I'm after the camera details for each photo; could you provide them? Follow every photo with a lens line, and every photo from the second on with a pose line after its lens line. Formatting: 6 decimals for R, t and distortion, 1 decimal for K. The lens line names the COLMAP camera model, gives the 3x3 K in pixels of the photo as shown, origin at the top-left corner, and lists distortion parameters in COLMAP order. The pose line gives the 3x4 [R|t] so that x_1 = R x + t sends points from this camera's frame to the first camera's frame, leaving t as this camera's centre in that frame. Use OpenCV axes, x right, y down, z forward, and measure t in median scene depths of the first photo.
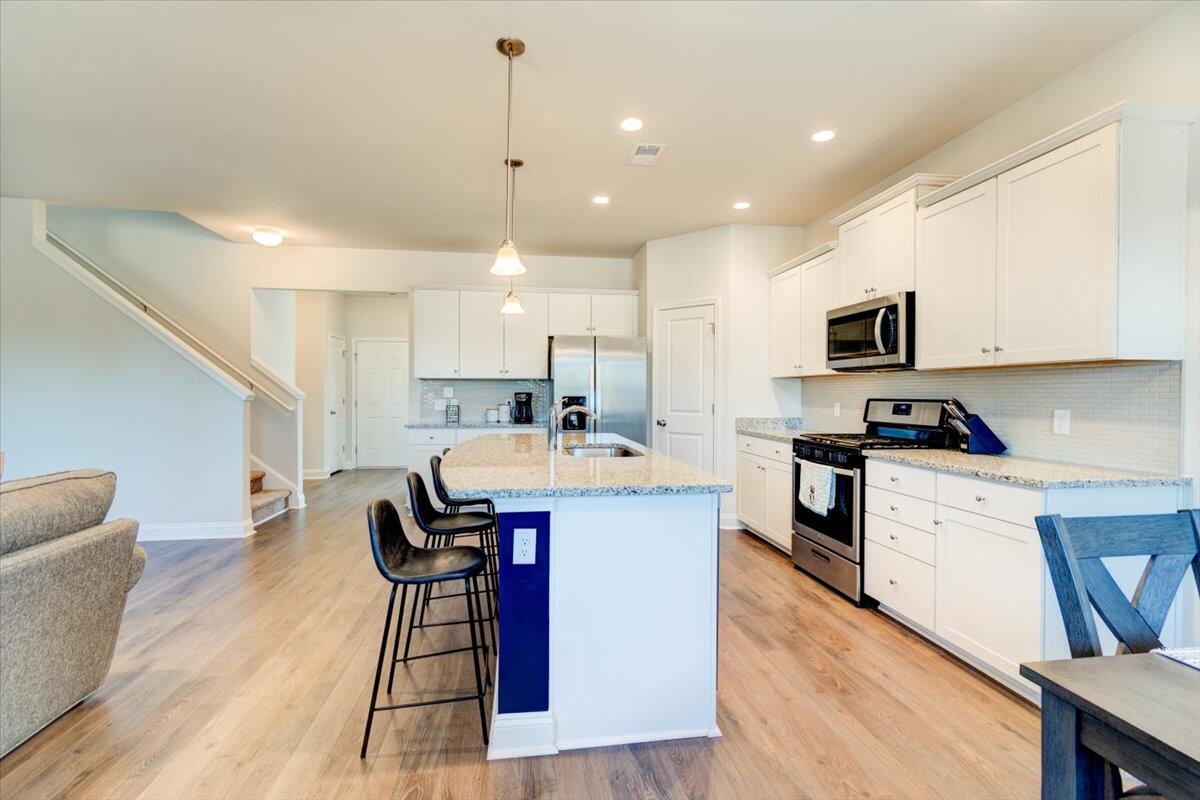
lens RADIAL K [[553.4, 0, 599.5], [0, 553.4, 396.3], [0, 0, 1]] dist [0.008211, 0.000151]
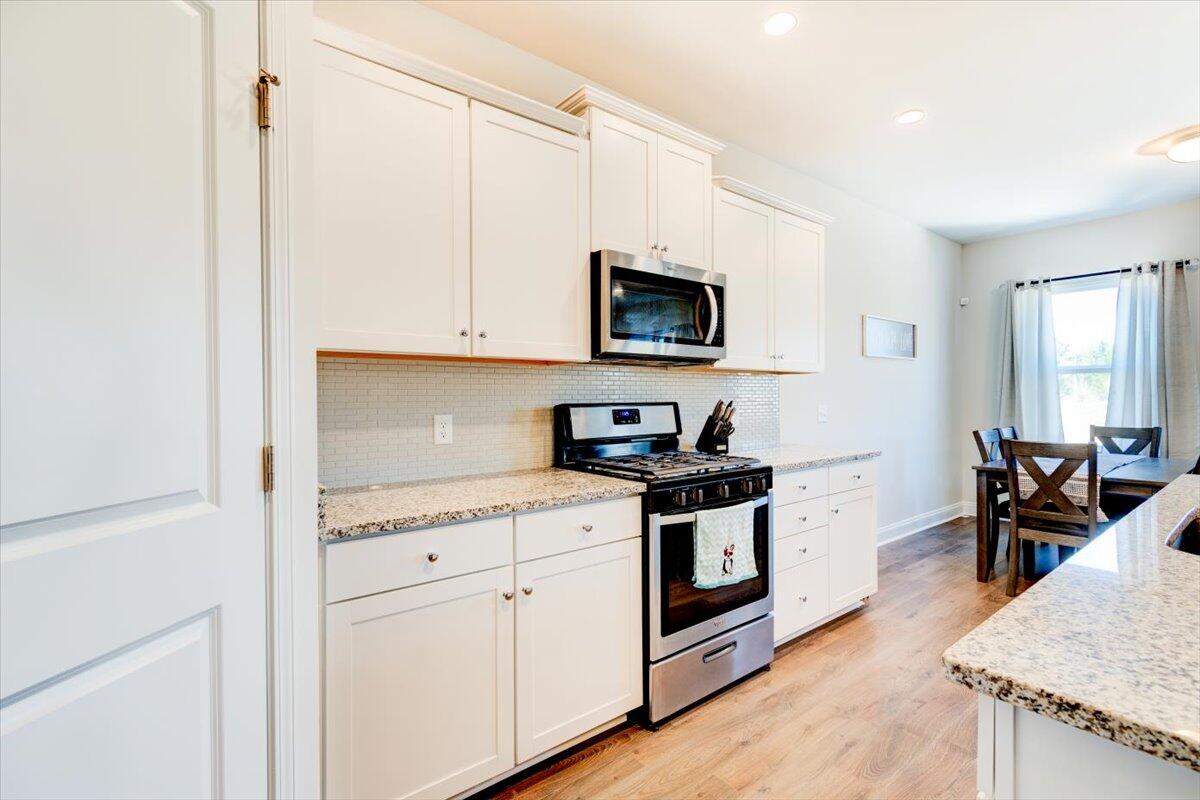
lens RADIAL K [[530.2, 0, 602.4], [0, 530.2, 399.0], [0, 0, 1]] dist [-0.015678, 0.000053]
pose [[-0.482864, 0.000900, 0.875695, -0.062303], [0.013467, 0.999889, 0.006399, -0.005294], [-0.875592, 0.014883, -0.482822, 1.397844]]
